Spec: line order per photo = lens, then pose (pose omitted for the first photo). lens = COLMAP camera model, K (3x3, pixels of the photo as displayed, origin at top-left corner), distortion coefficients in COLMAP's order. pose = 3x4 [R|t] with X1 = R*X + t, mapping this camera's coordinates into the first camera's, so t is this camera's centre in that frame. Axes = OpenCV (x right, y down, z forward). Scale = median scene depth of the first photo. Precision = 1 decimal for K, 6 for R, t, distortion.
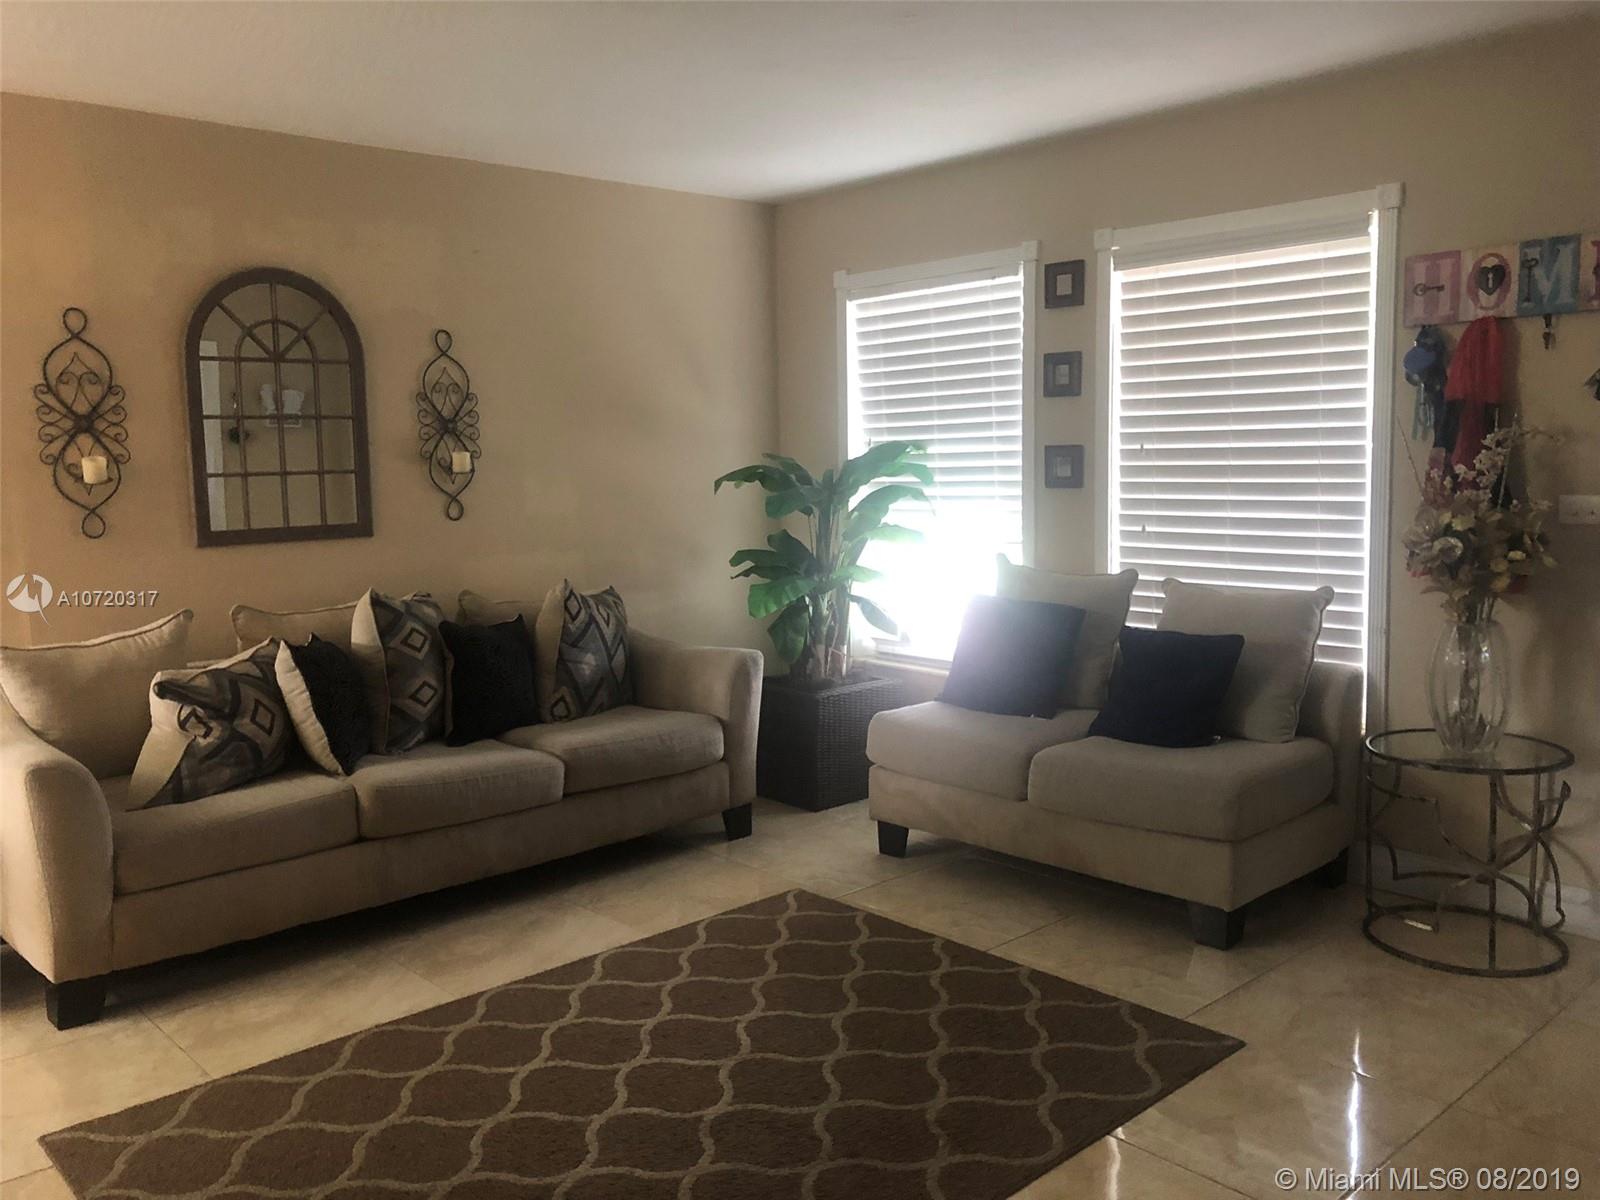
lens RADIAL K [[1318.1, 0, 800.4], [0, 1318.1, 599.5], [0, 0, 1]] dist [0.055003, -0.071799]
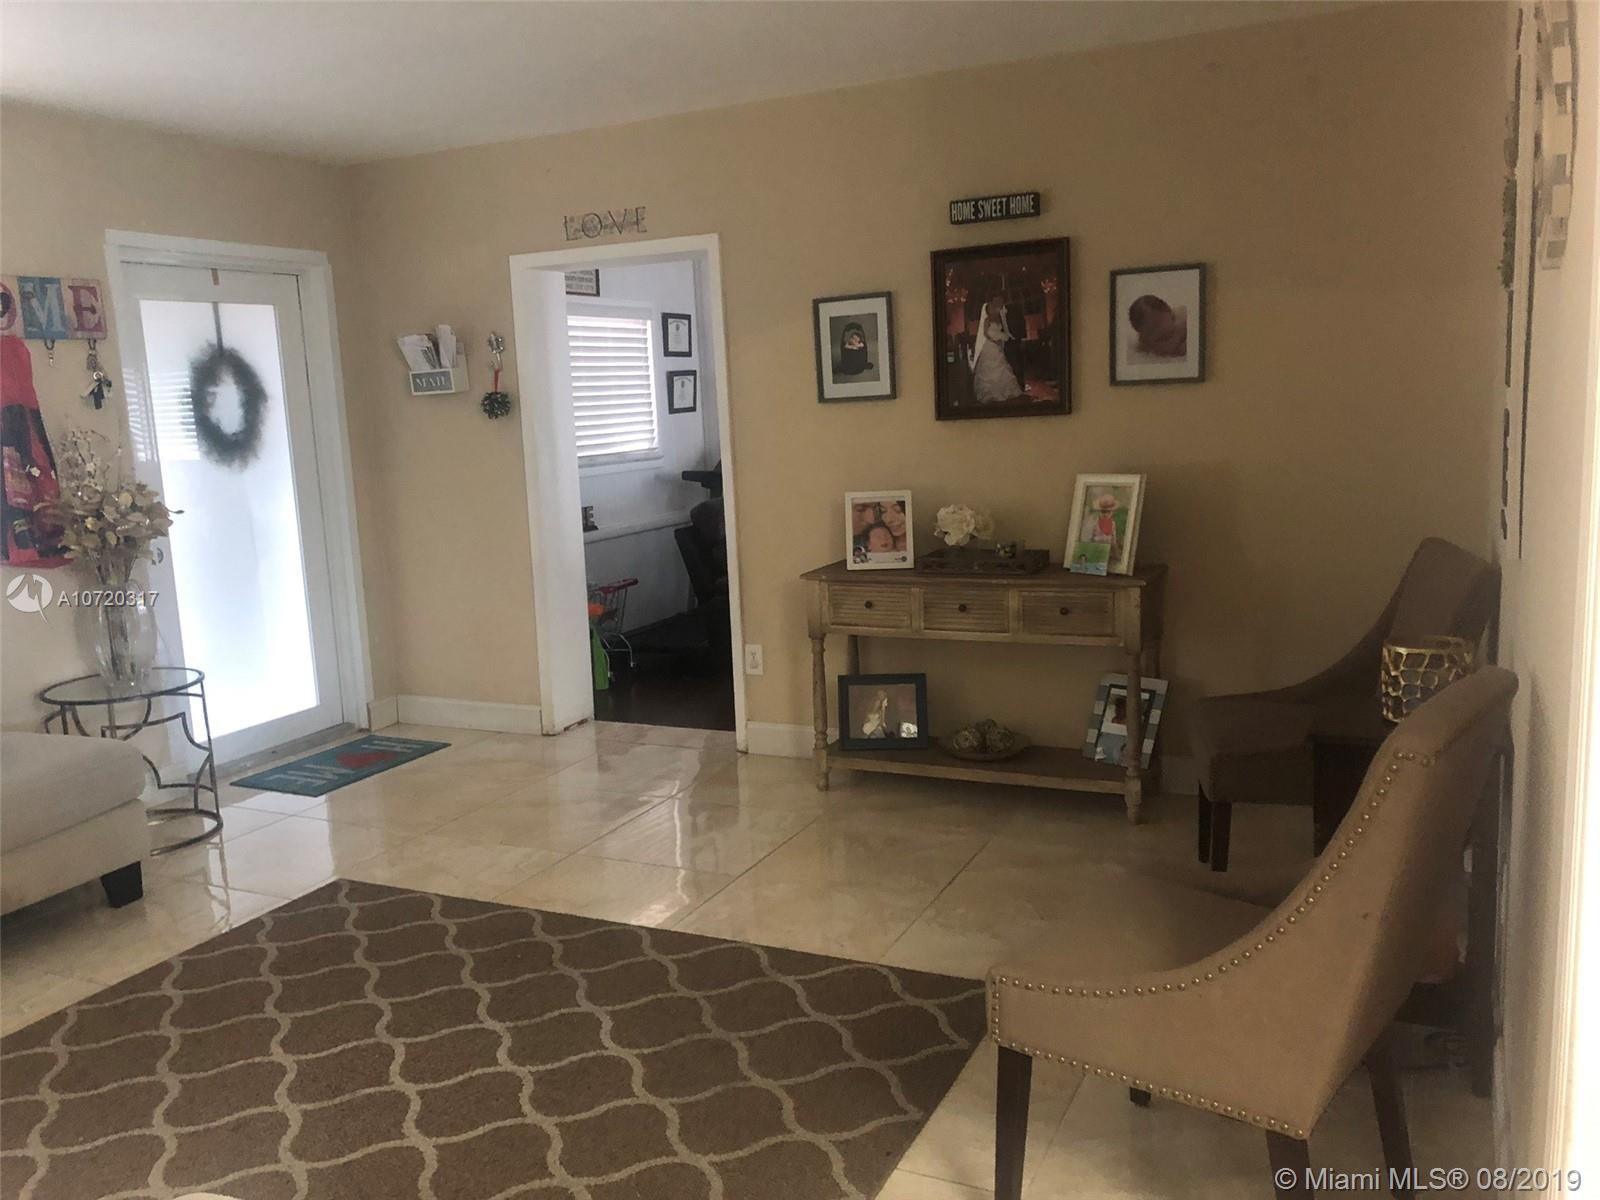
lens RADIAL K [[1318.1, 0, 799.5], [0, 1318.1, 600.9], [0, 0, 1]] dist [0.055003, -0.071799]
pose [[-0.372308, -0.106591, 0.921968, -0.912736], [0.162086, 0.970650, 0.177673, -0.085619], [-0.913846, 0.215587, -0.344104, 0.870101]]
